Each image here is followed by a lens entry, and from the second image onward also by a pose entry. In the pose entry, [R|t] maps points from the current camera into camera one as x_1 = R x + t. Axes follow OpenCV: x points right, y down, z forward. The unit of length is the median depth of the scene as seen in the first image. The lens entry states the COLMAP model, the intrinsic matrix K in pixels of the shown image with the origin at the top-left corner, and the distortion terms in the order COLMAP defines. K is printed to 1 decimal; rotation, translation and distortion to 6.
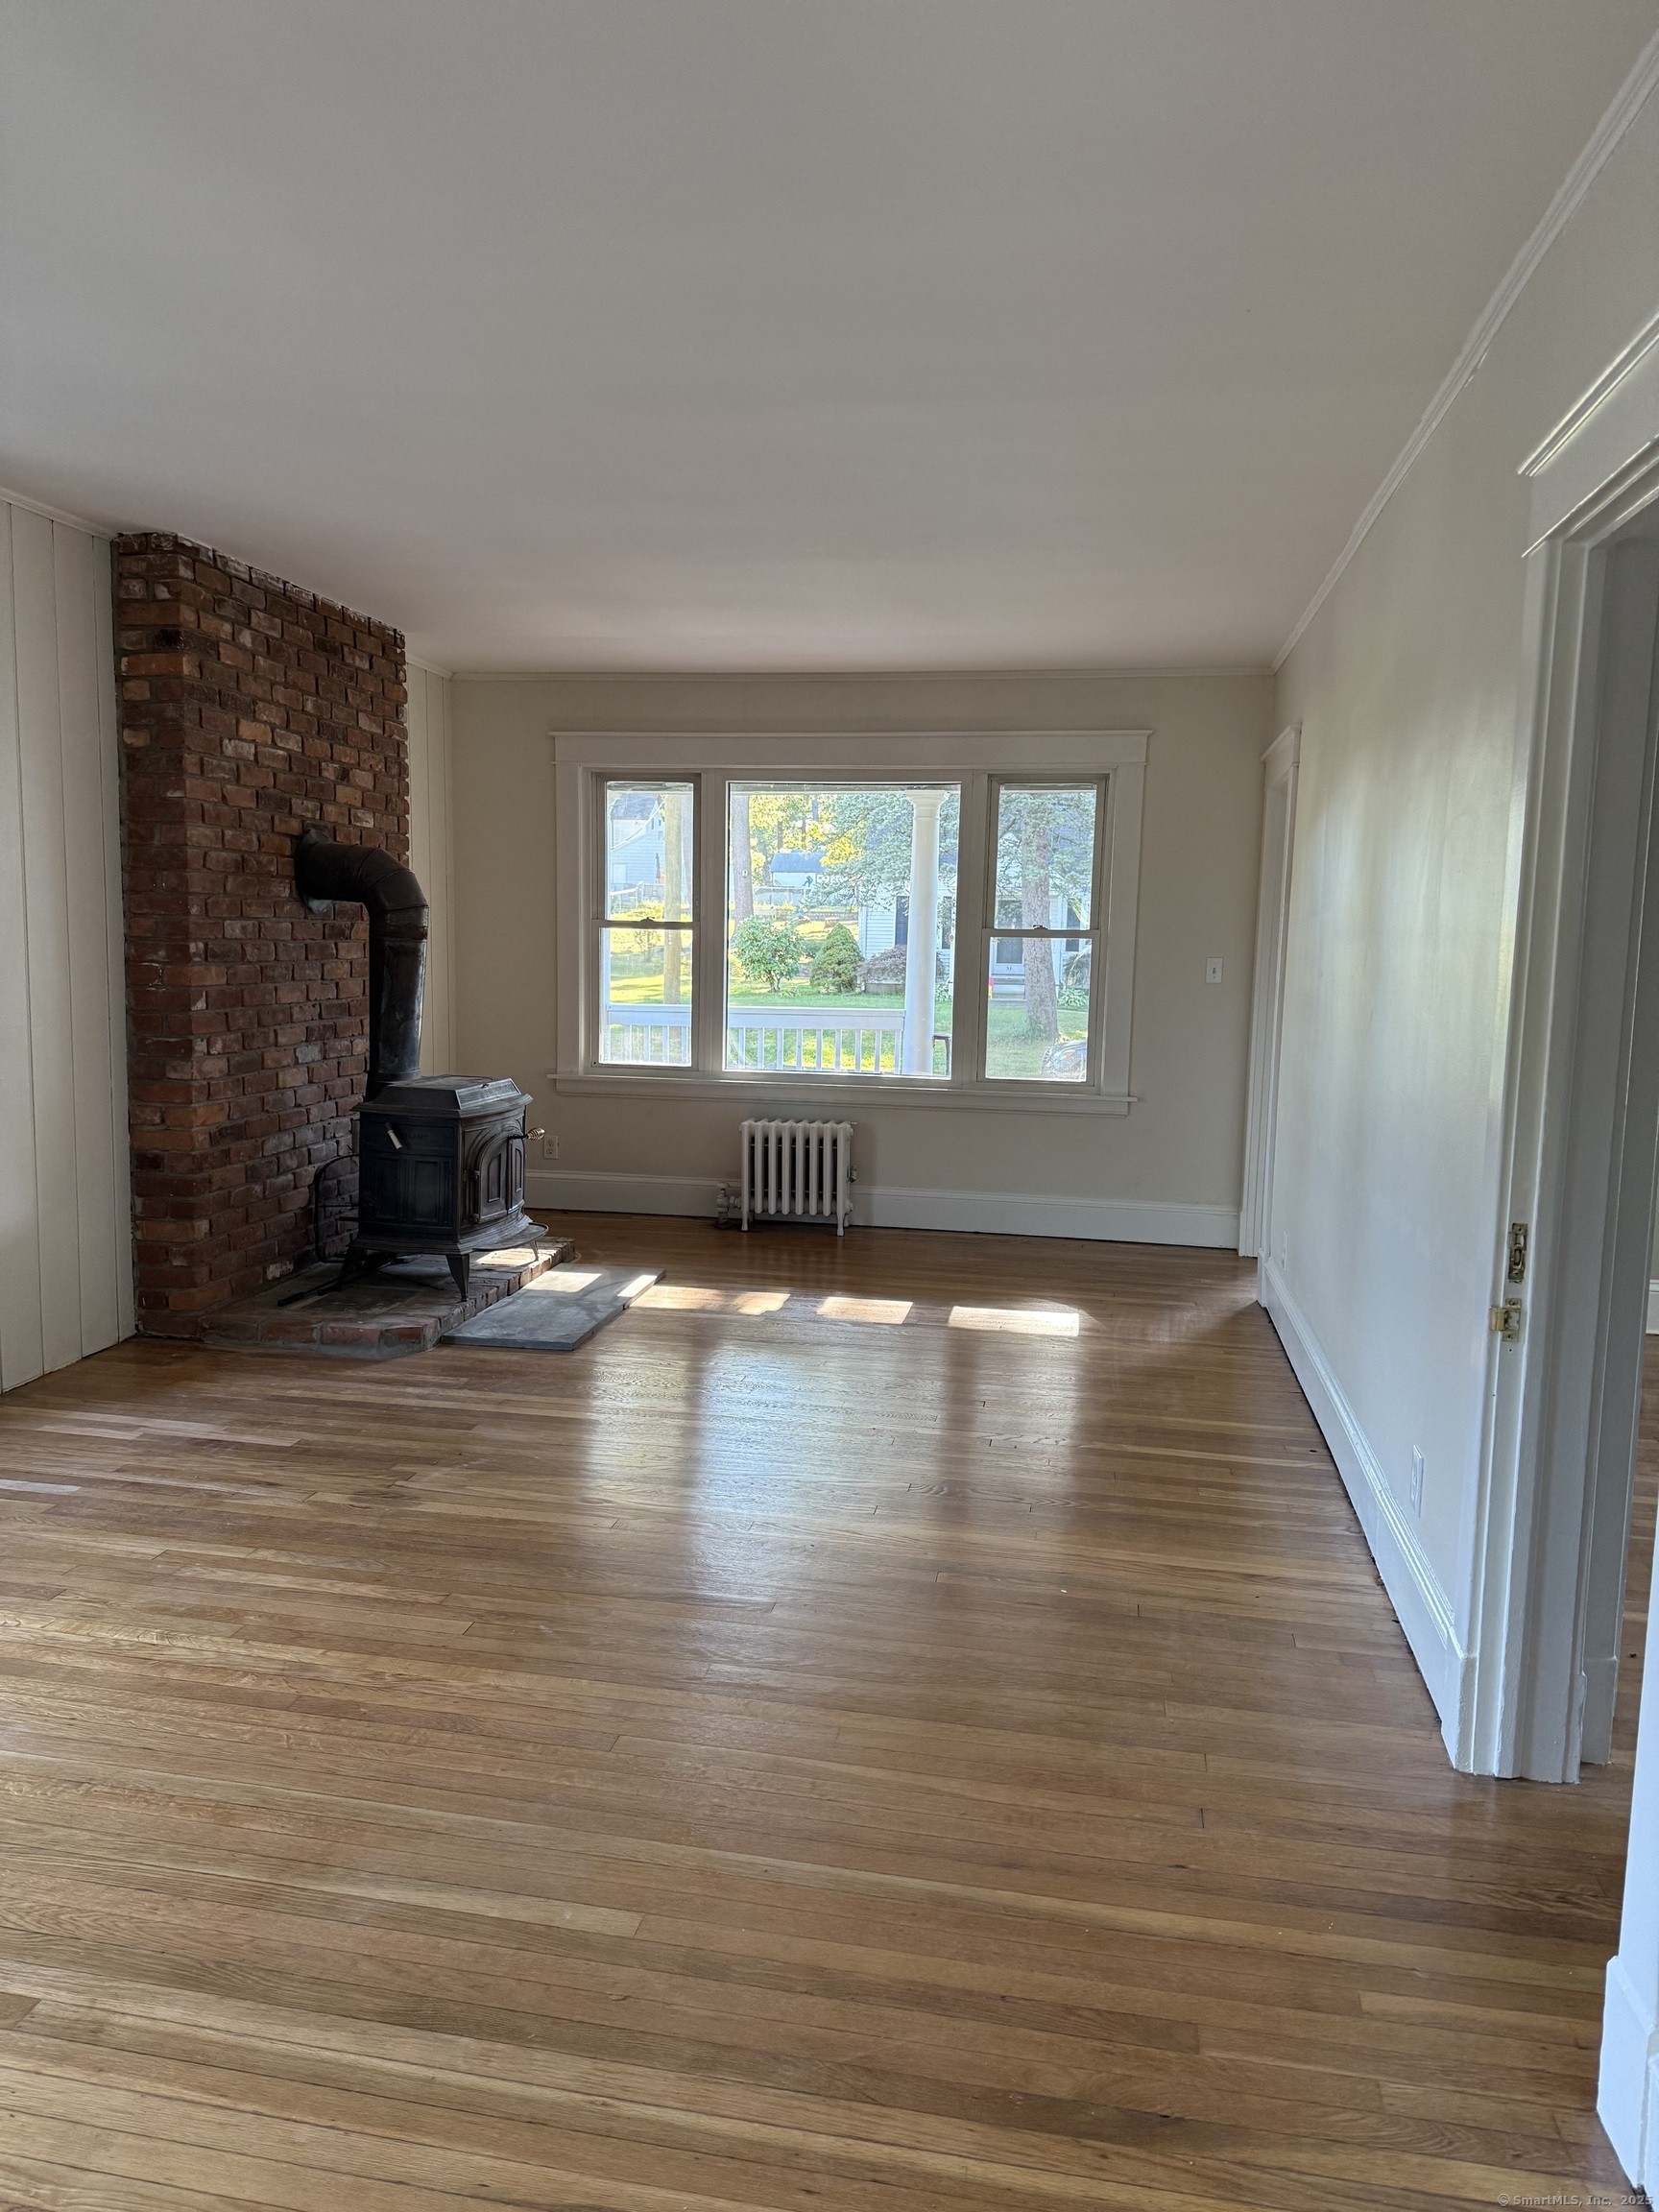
lens RADIAL K [[1548.9, 0, 833.5], [0, 1548.9, 1110.8], [0, 0, 1]] dist [0.066736, -0.089788]
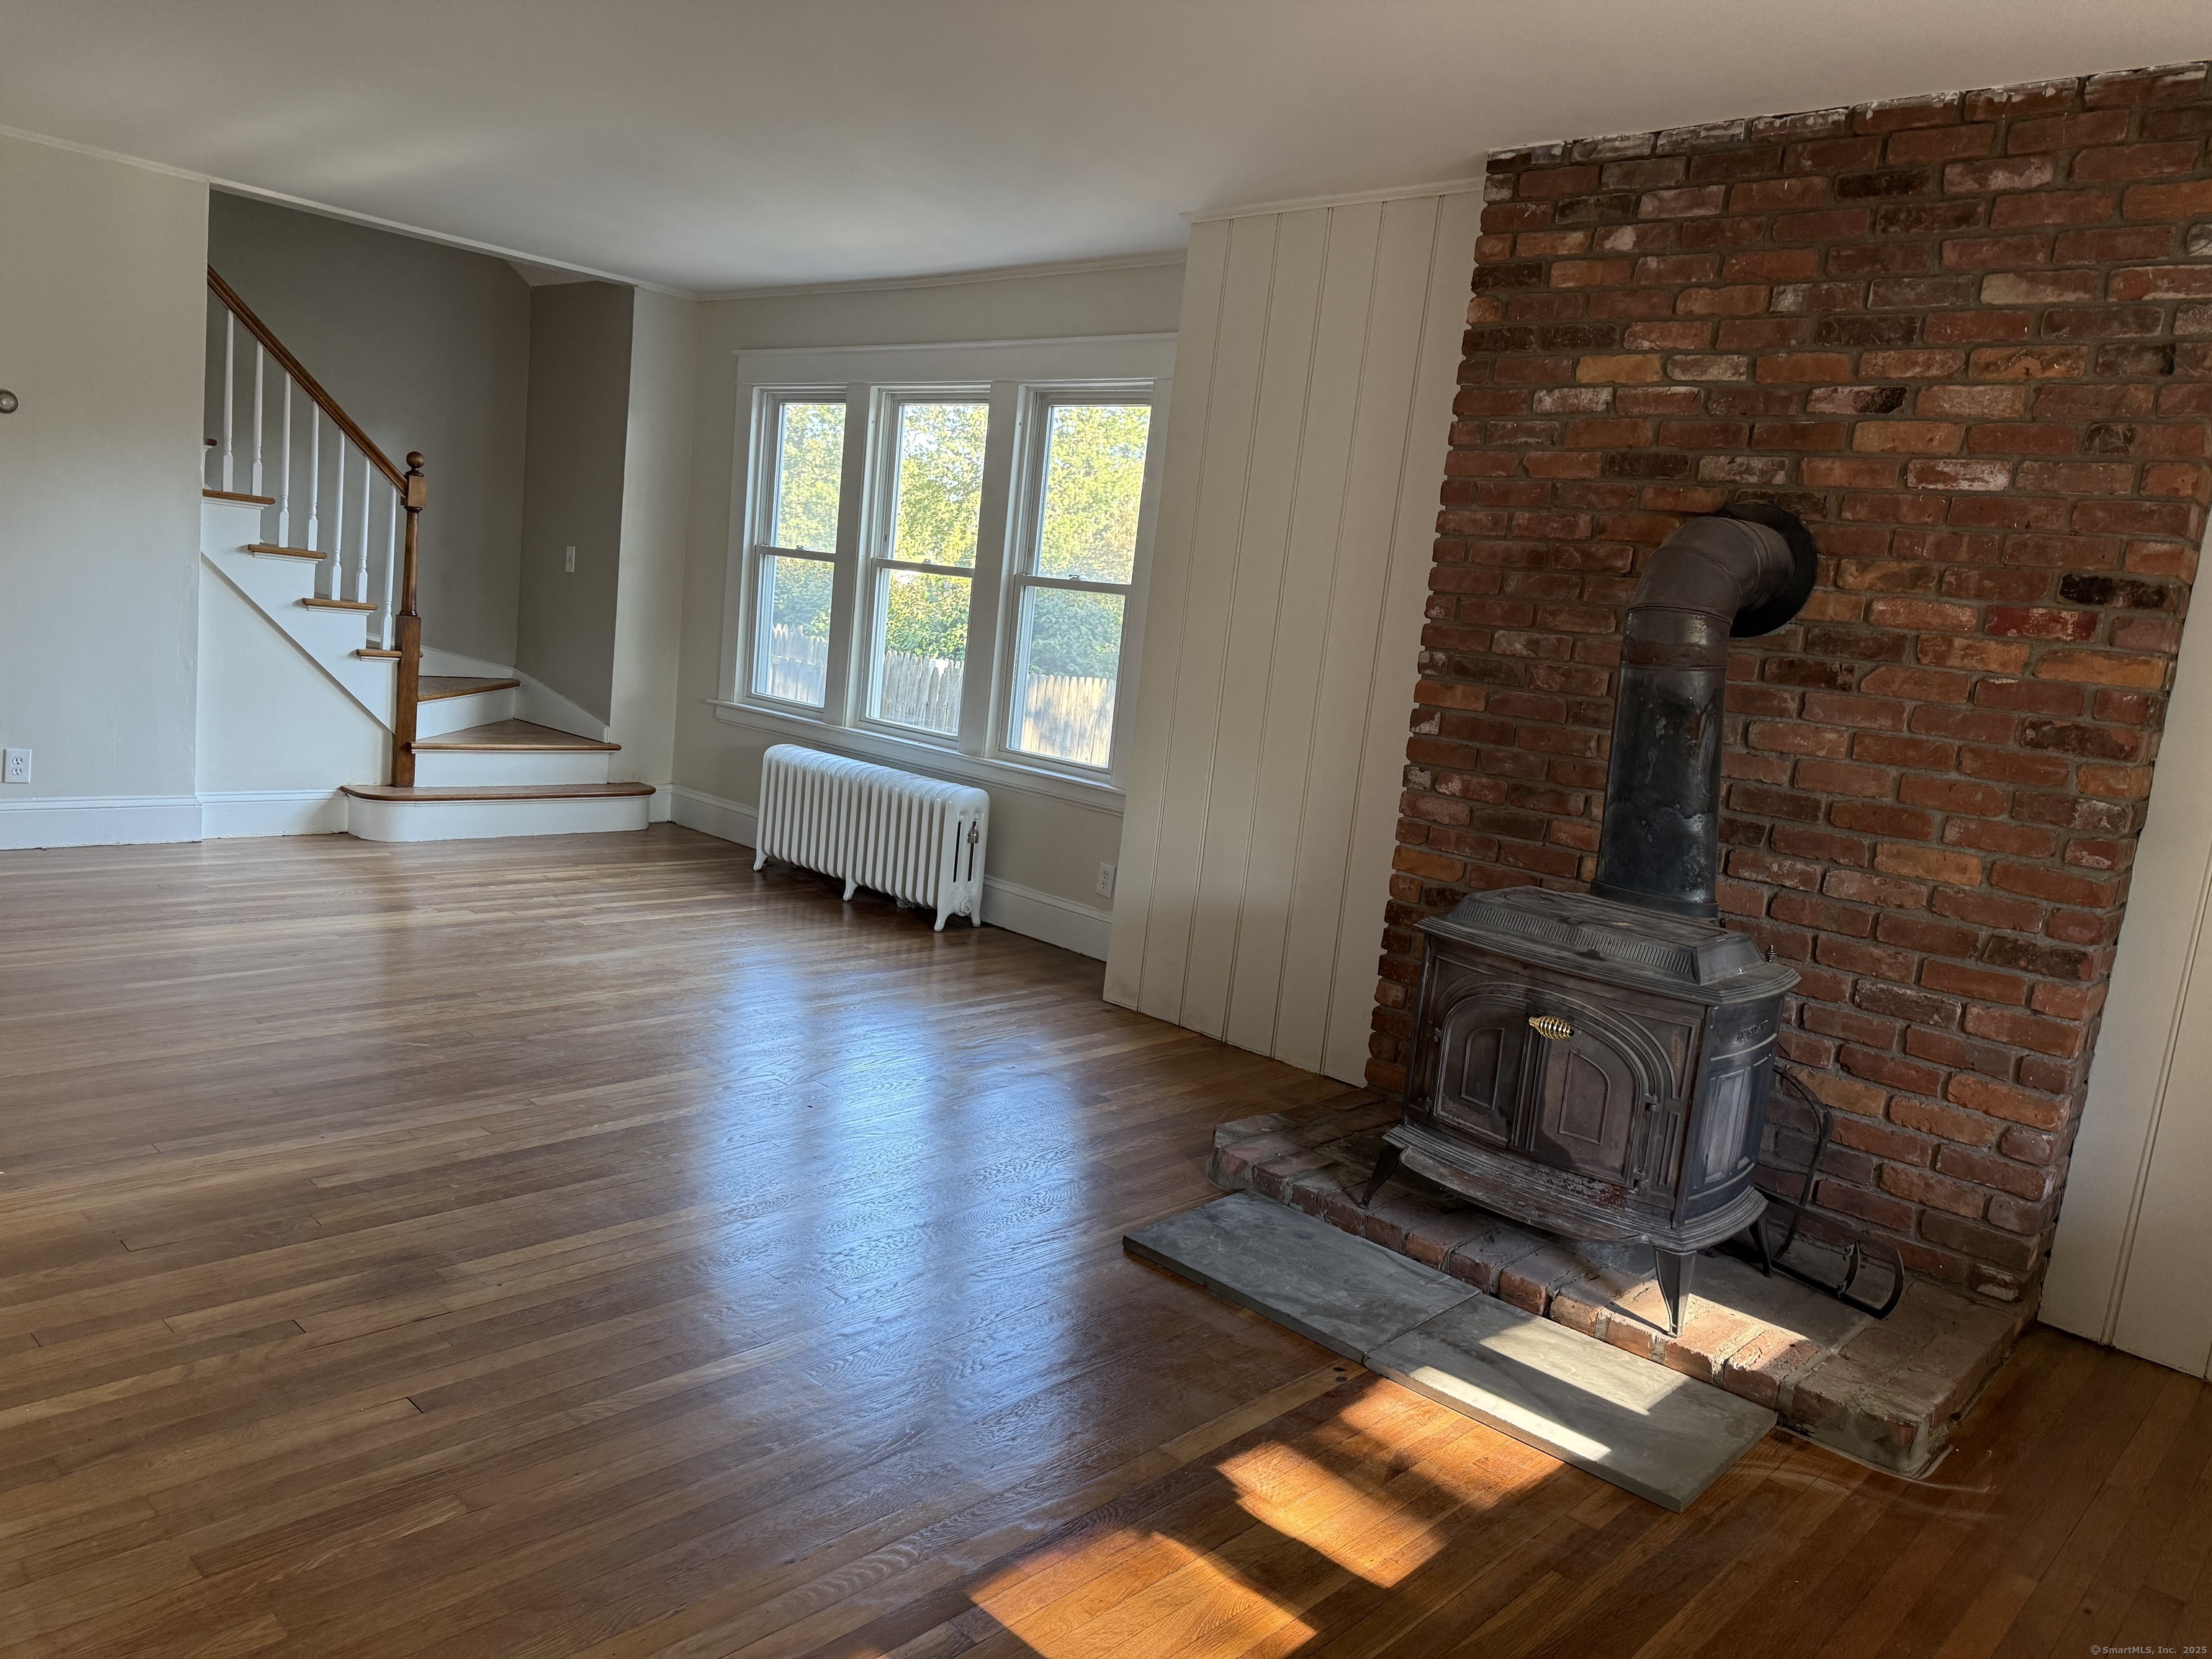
lens RADIAL K [[1521.6, 0, 1114.4], [0, 1521.6, 851.3], [0, 0, 1]] dist [0.012029, -0.033831]
pose [[-0.535085, 0.054464, -0.843041, 0.342388], [-0.212634, 0.957110, 0.196793, -0.121743], [0.817601, 0.284560, -0.500554, 1.222776]]
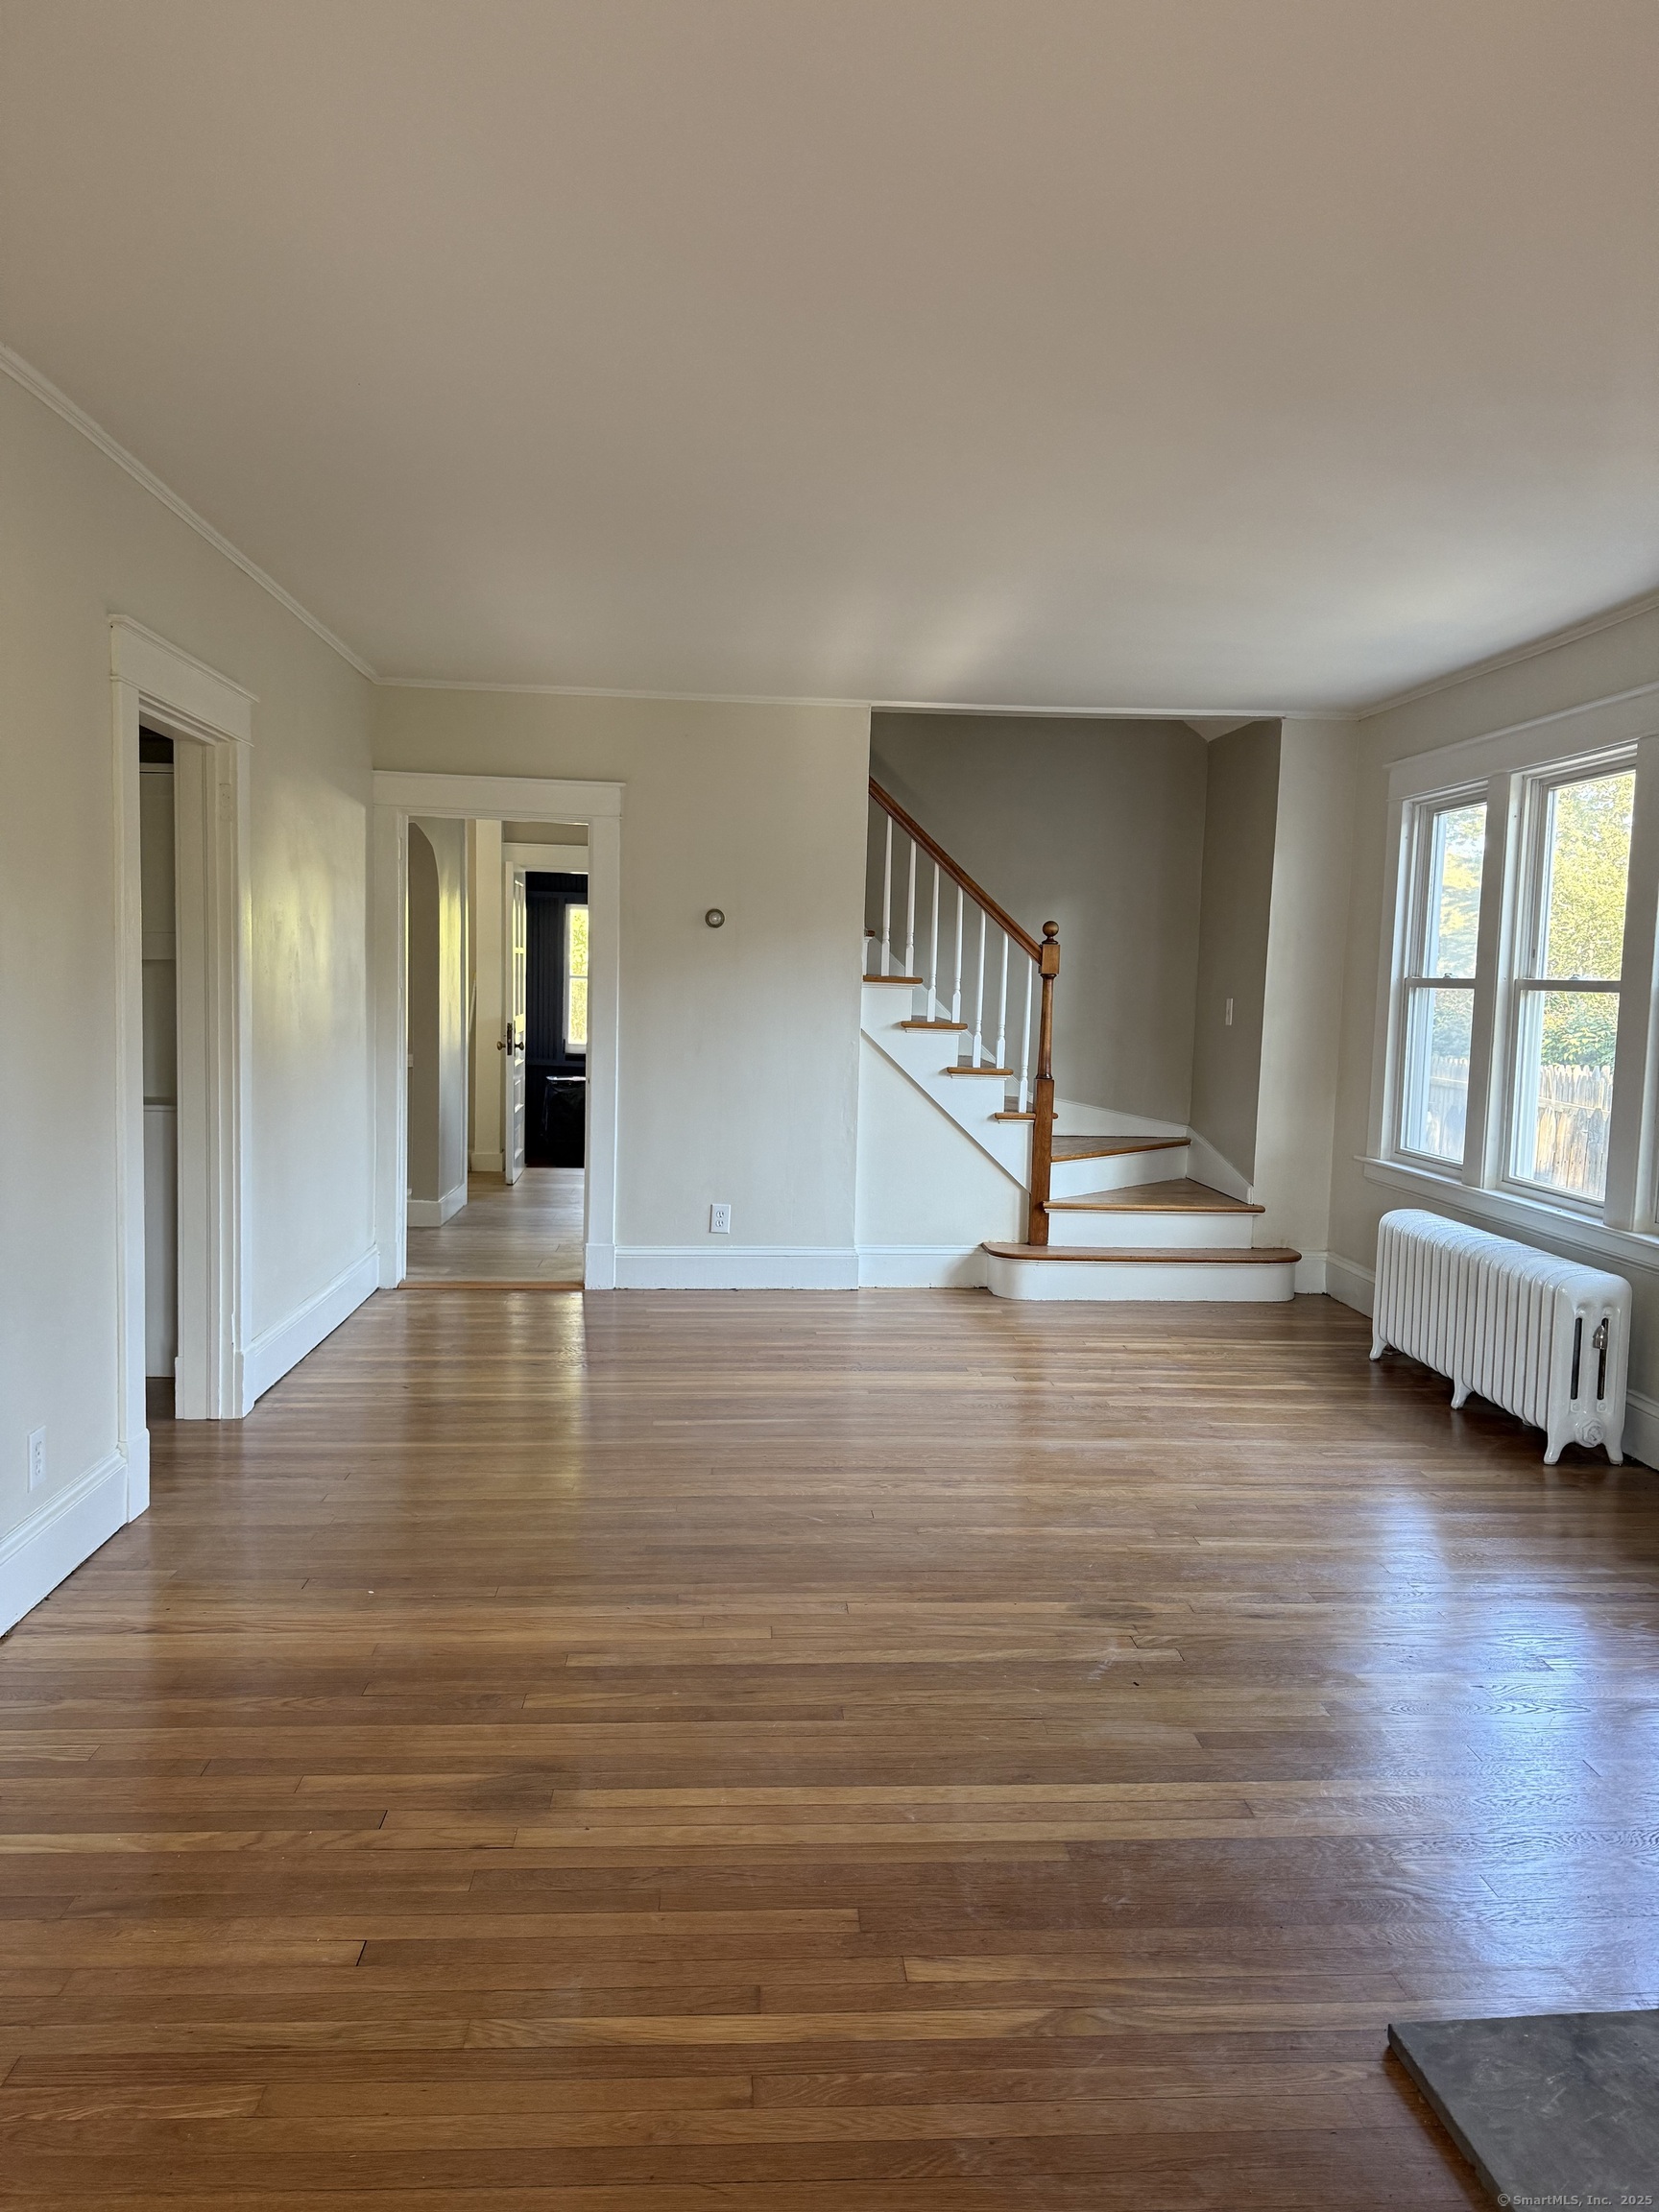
lens RADIAL K [[1512.4, 0, 833.0], [0, 1512.4, 1101.4], [0, 0, 1]] dist [0.155692, -0.267265]
pose [[-0.969593, -0.028433, -0.243064, 0.068032], [-0.073847, 0.980921, 0.179835, -0.135305], [0.233314, 0.192316, -0.953194, 1.248677]]
